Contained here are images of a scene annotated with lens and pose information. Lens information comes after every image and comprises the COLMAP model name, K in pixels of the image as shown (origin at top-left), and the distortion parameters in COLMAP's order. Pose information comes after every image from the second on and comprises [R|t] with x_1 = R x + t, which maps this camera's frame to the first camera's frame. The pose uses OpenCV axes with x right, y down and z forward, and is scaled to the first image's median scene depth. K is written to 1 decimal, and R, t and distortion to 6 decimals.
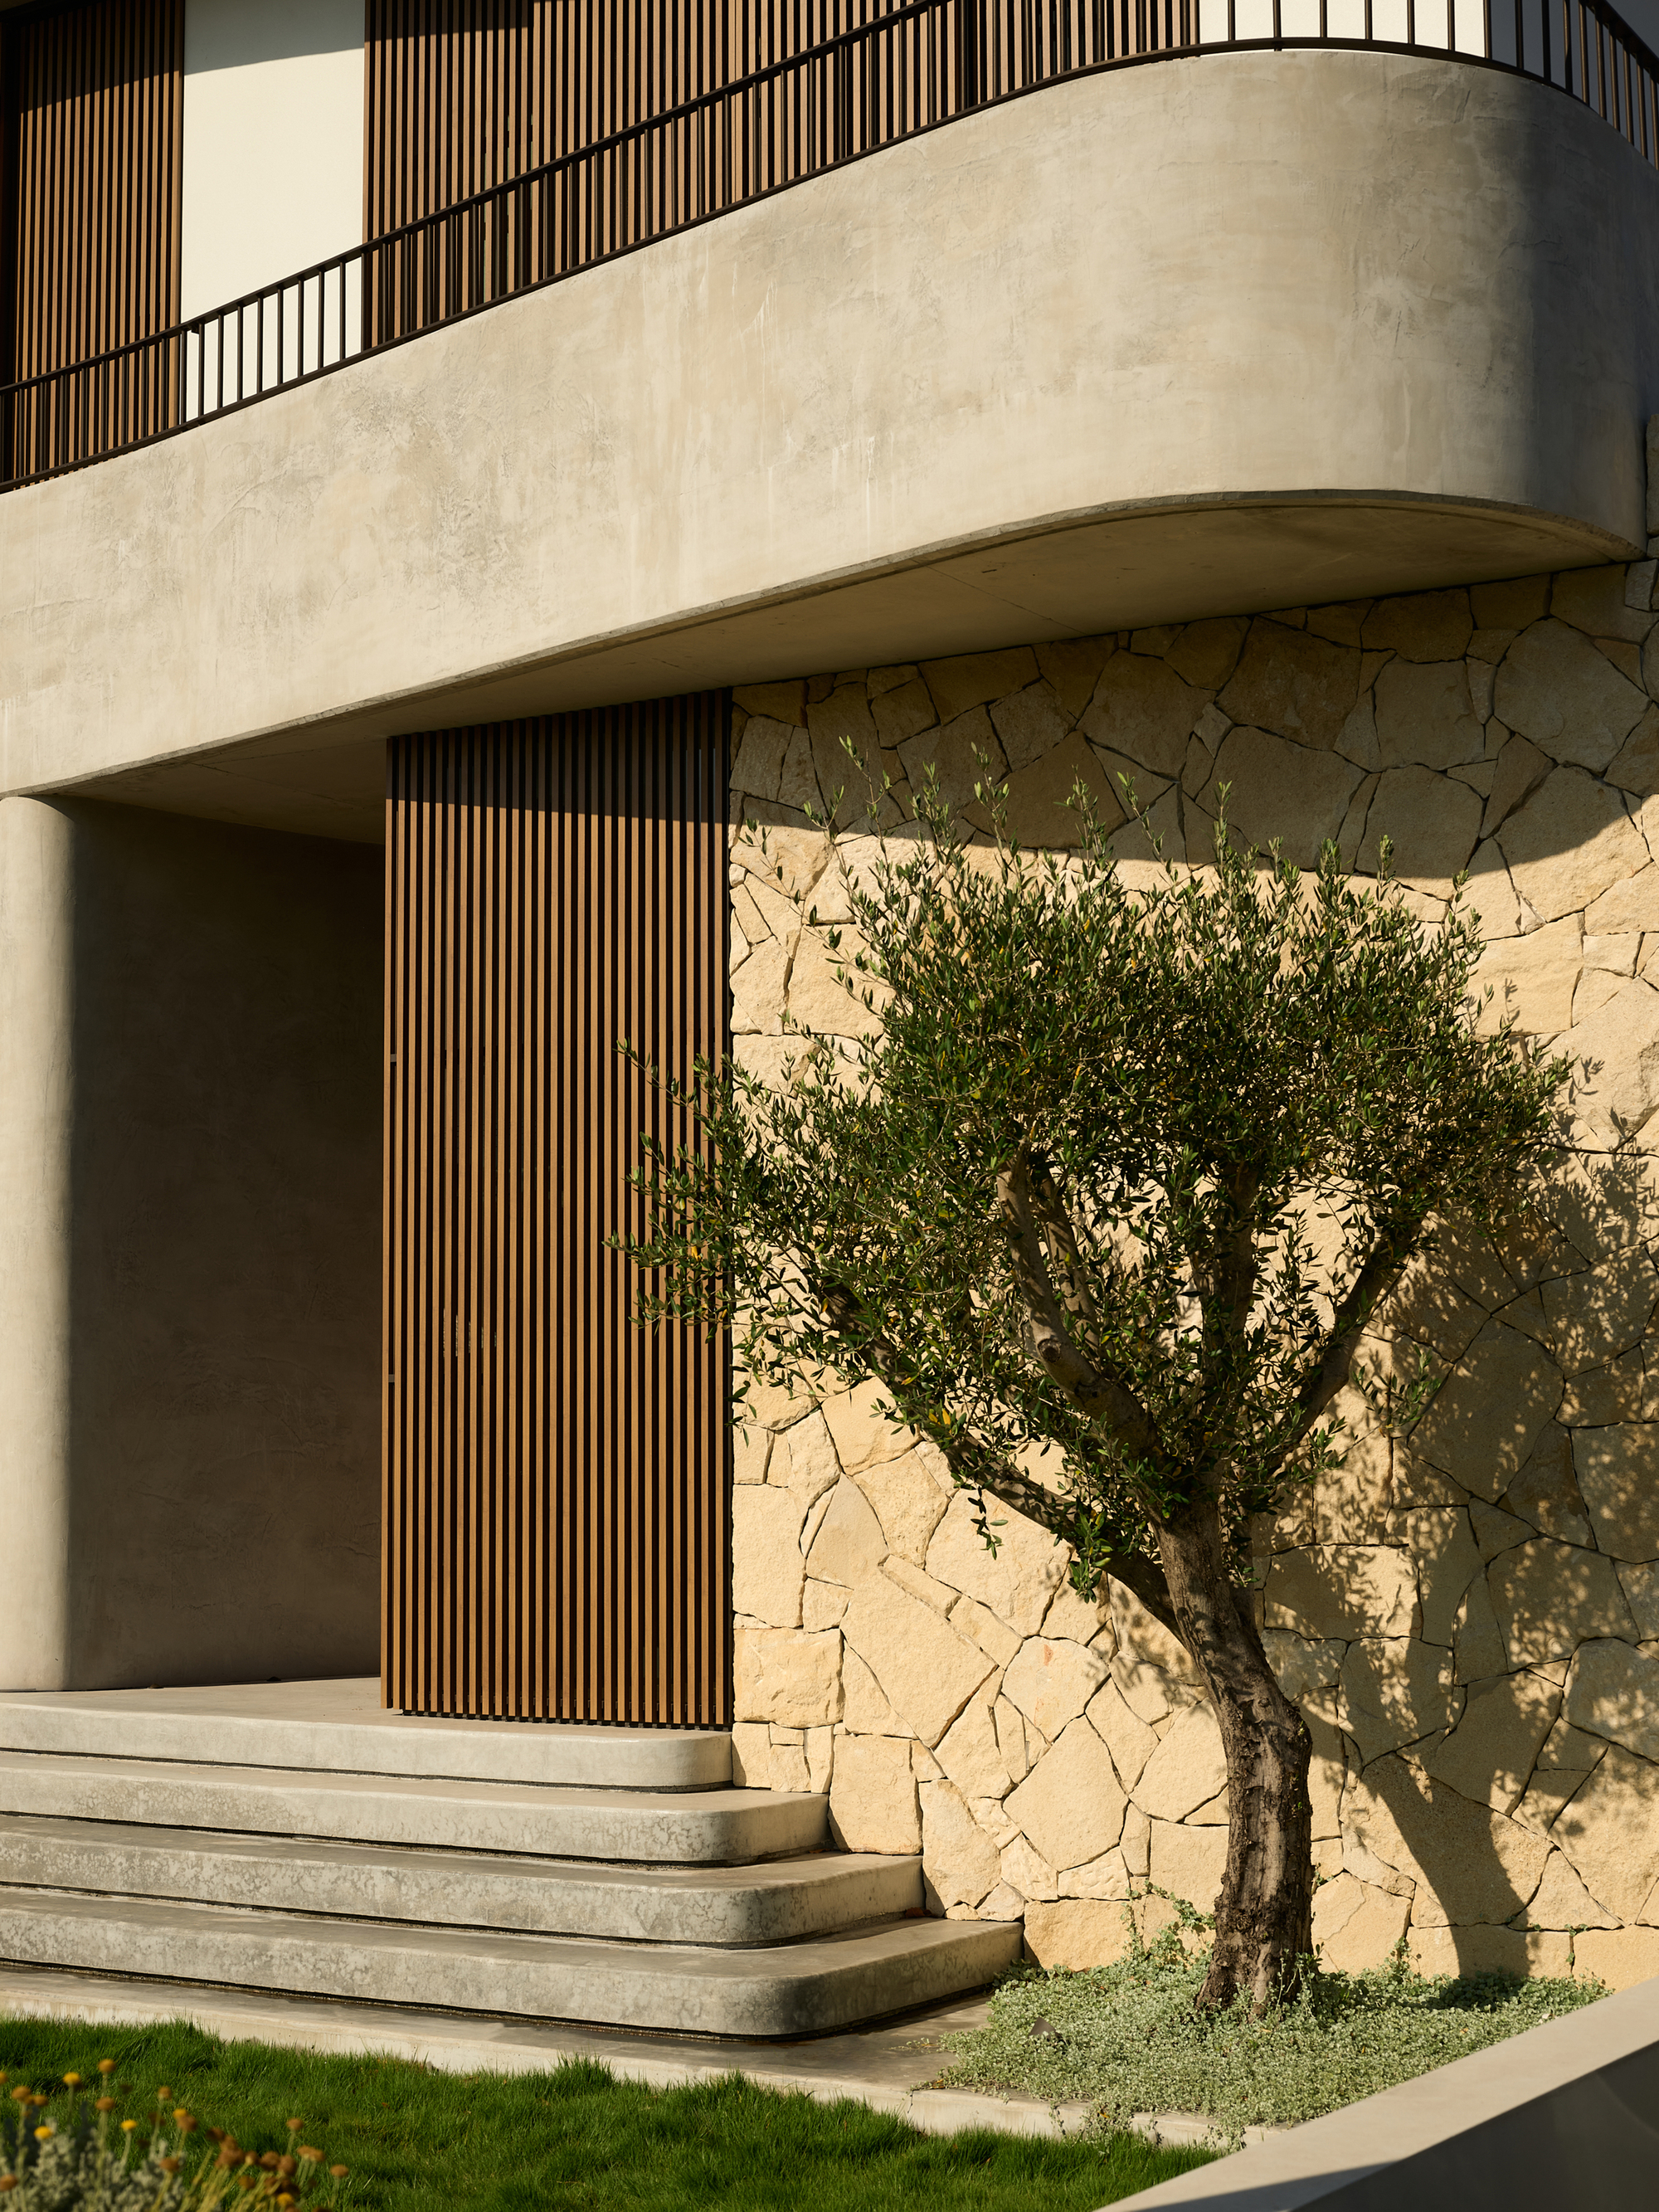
lens RADIAL K [[3702.5, 0, 829.5], [0, 3702.5, 1106.0], [0, 0, 1]] dist [-0.076409, 0.019237]
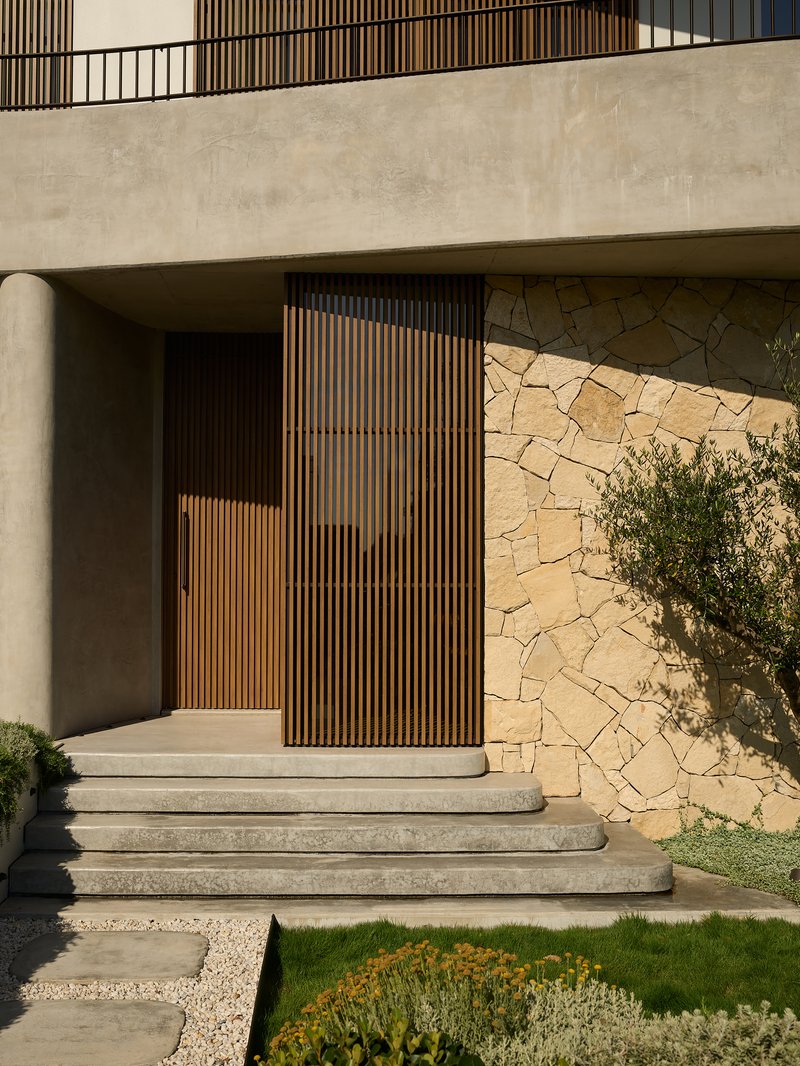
lens RADIAL K [[1249.6, 0, 382.5], [0, 1249.6, 531.2], [0, 0, 1]] dist [-0.085050, 0.137988]
pose [[0.817674, 0.031824, 0.574801, -0.528357], [-0.061854, 0.997547, 0.032760, 0.019844], [-0.572349, -0.062341, 0.817637, 0.445950]]
